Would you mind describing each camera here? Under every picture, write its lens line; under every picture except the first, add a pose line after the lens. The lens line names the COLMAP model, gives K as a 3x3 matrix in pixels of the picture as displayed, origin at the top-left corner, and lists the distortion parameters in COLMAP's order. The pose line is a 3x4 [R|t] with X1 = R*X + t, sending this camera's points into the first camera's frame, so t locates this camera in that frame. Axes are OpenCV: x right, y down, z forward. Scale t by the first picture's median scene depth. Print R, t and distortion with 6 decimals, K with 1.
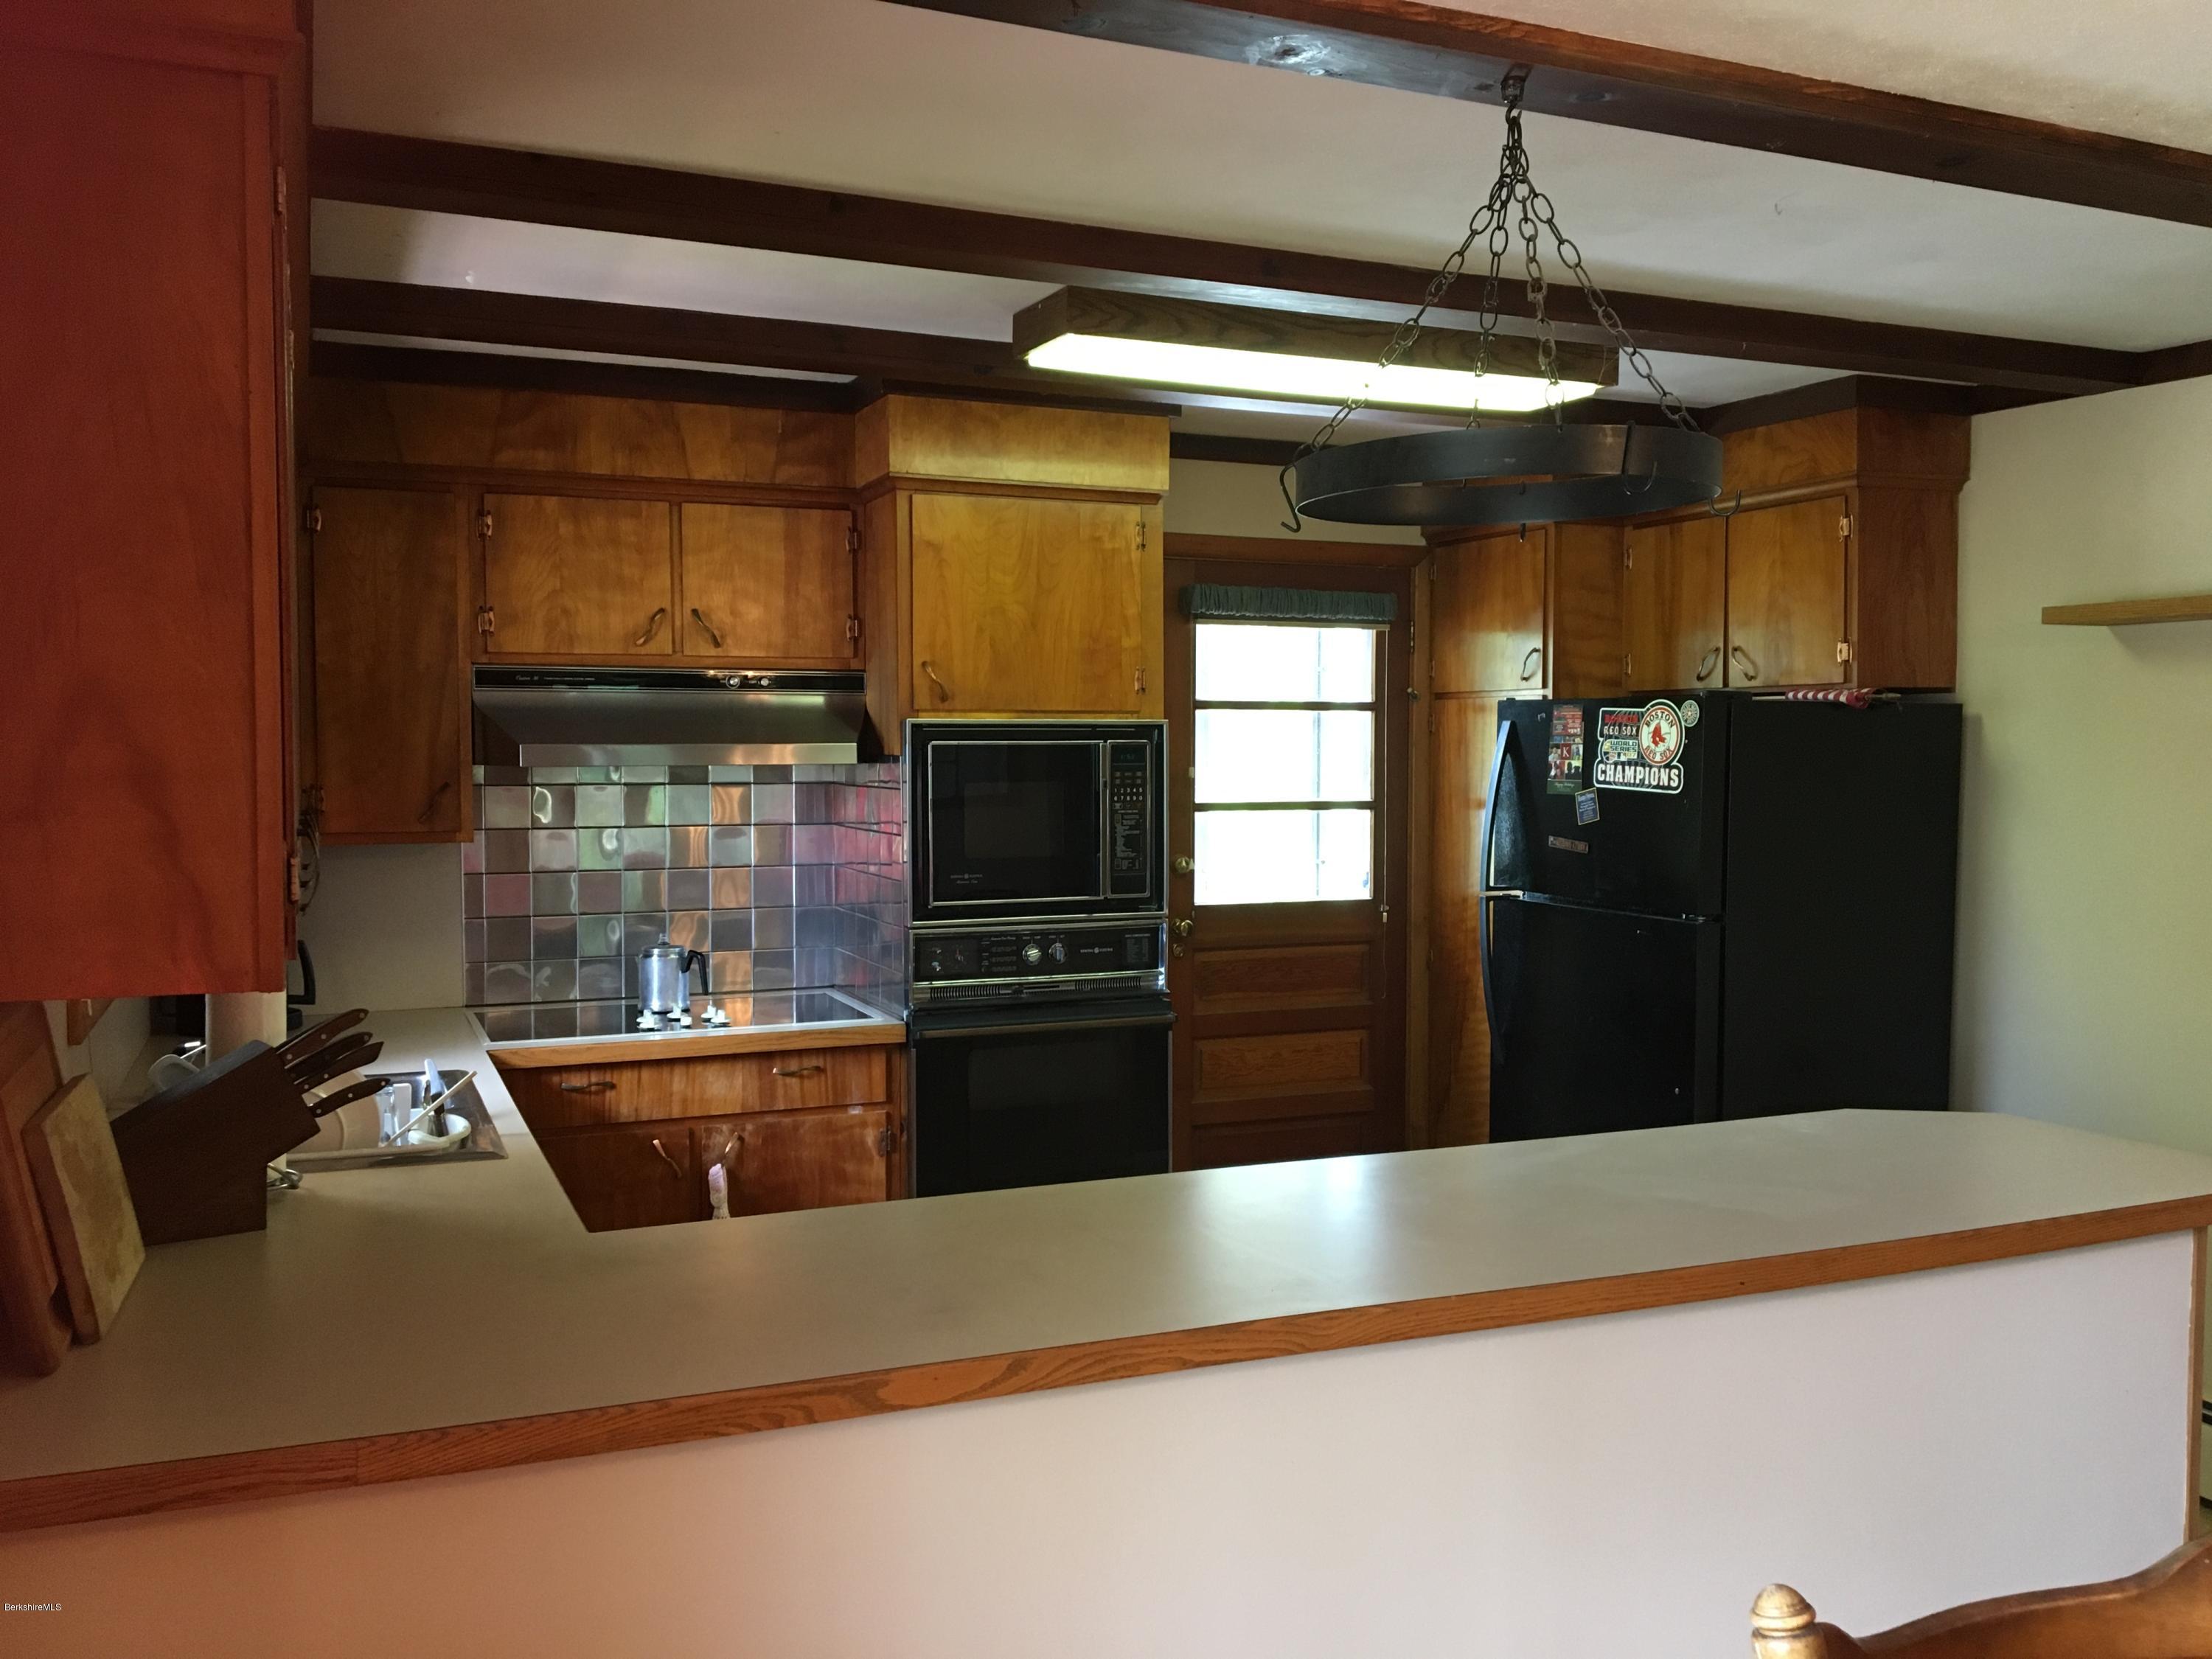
lens RADIAL K [[1875.5, 0, 1109.2], [0, 1875.5, 824.0], [0, 0, 1]] dist [0.078403, -0.120225]
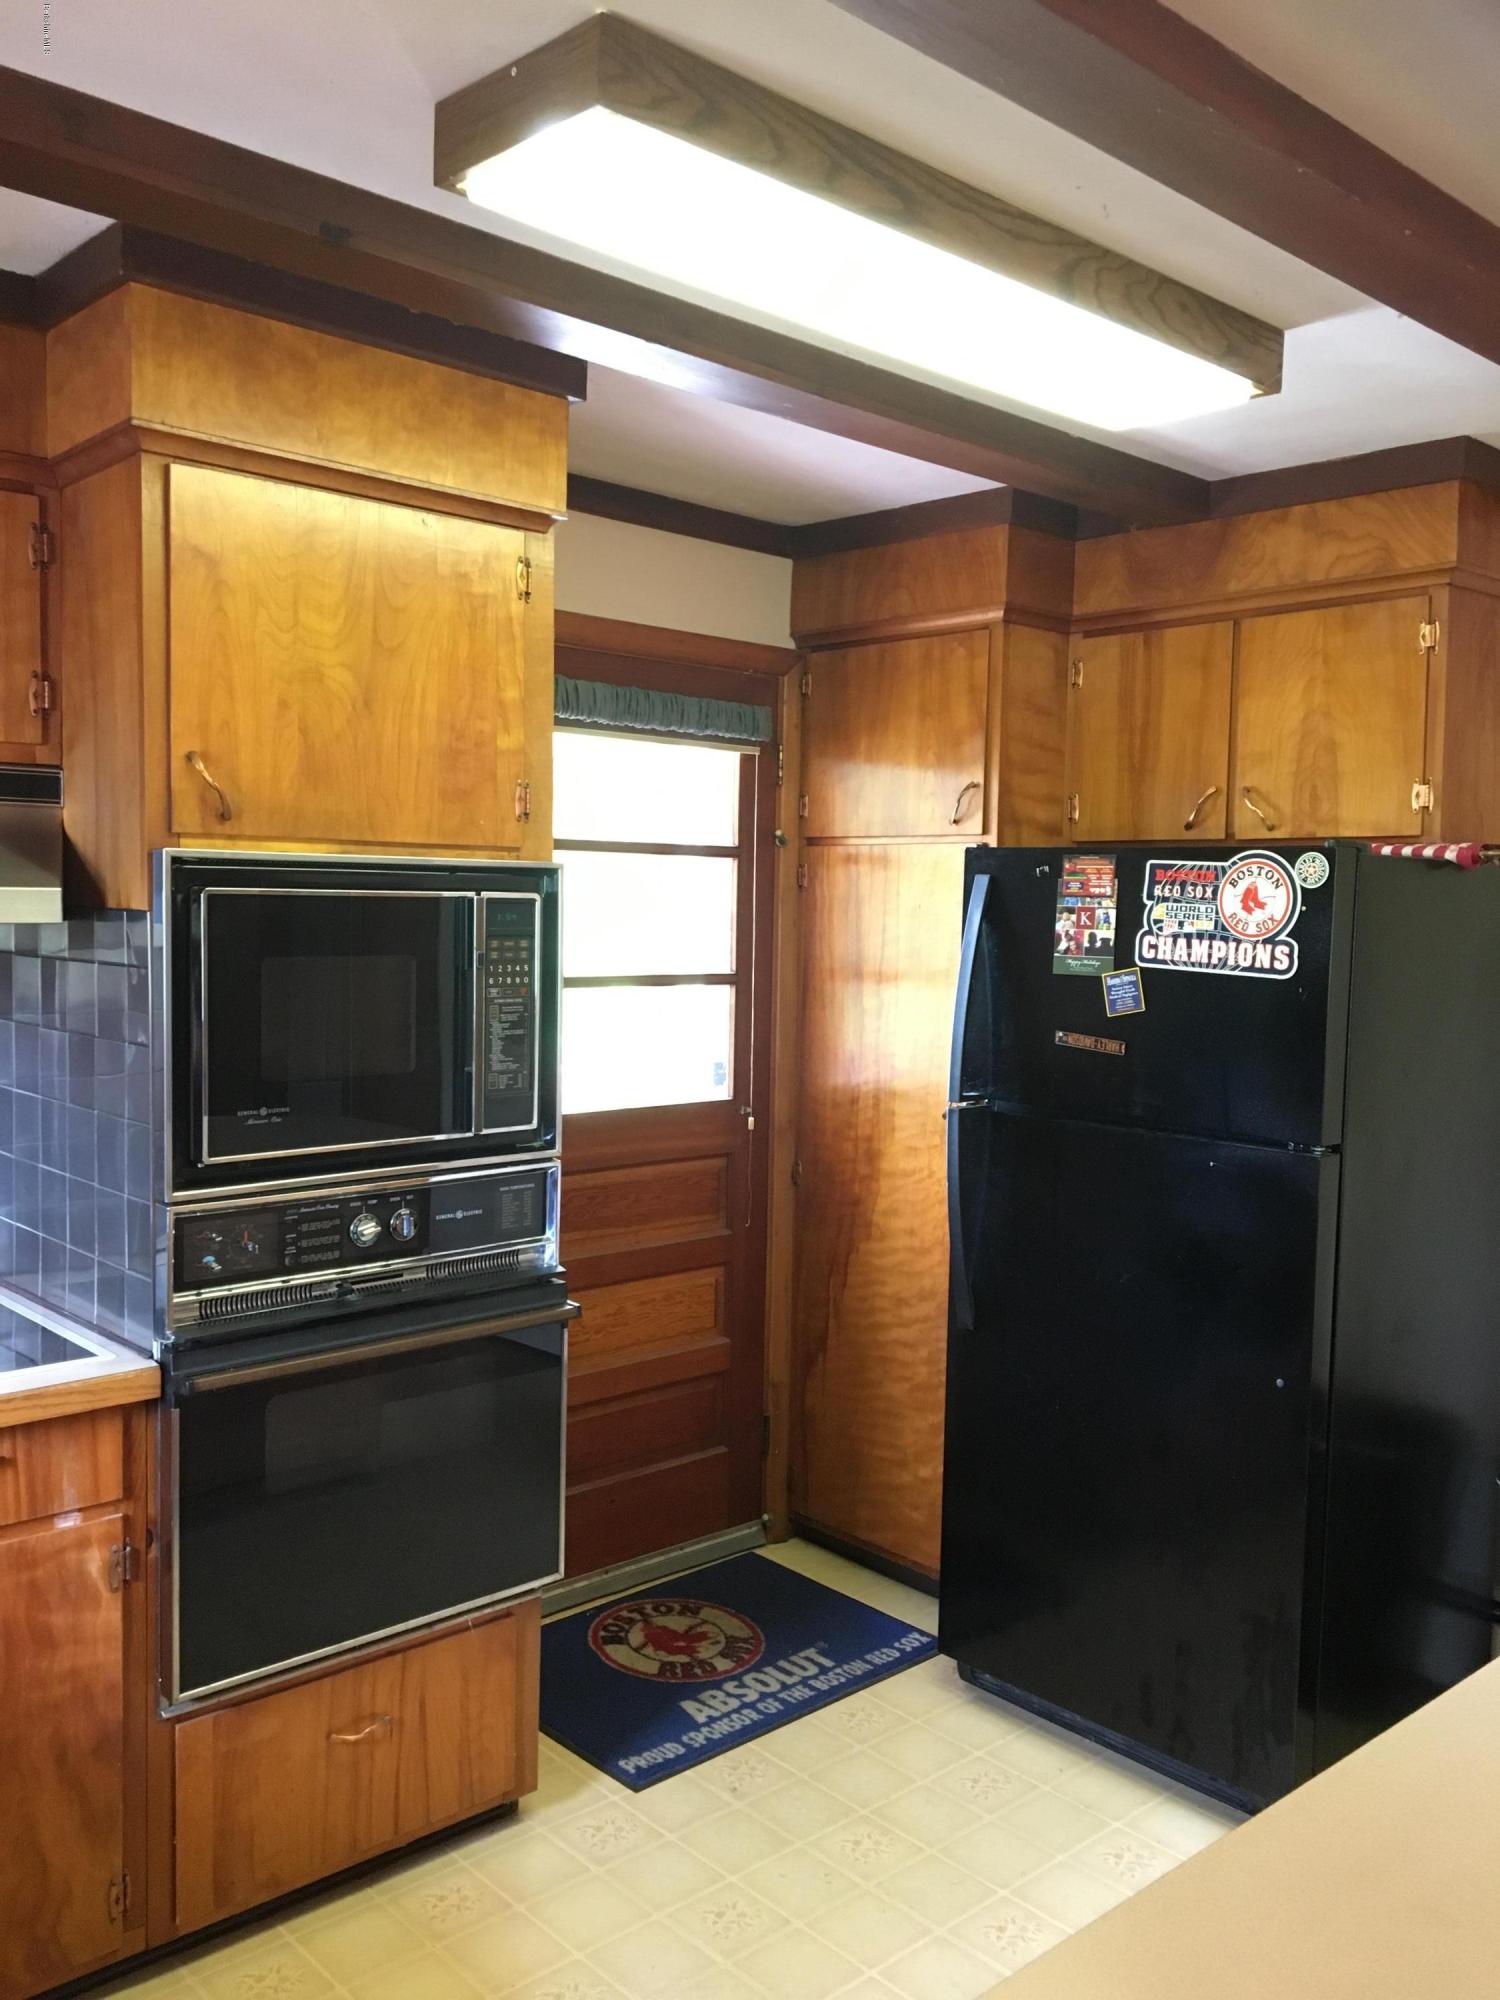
lens RADIAL K [[1695.8, 0, 767.8], [0, 1695.8, 1001.1], [0, 0, 1]] dist [0.078403, -0.120225]
pose [[0.938957, -0.003852, 0.344012, -0.108987], [-0.003257, 0.999793, 0.020086, -0.018774], [-0.344018, -0.019980, 0.938750, 0.413521]]
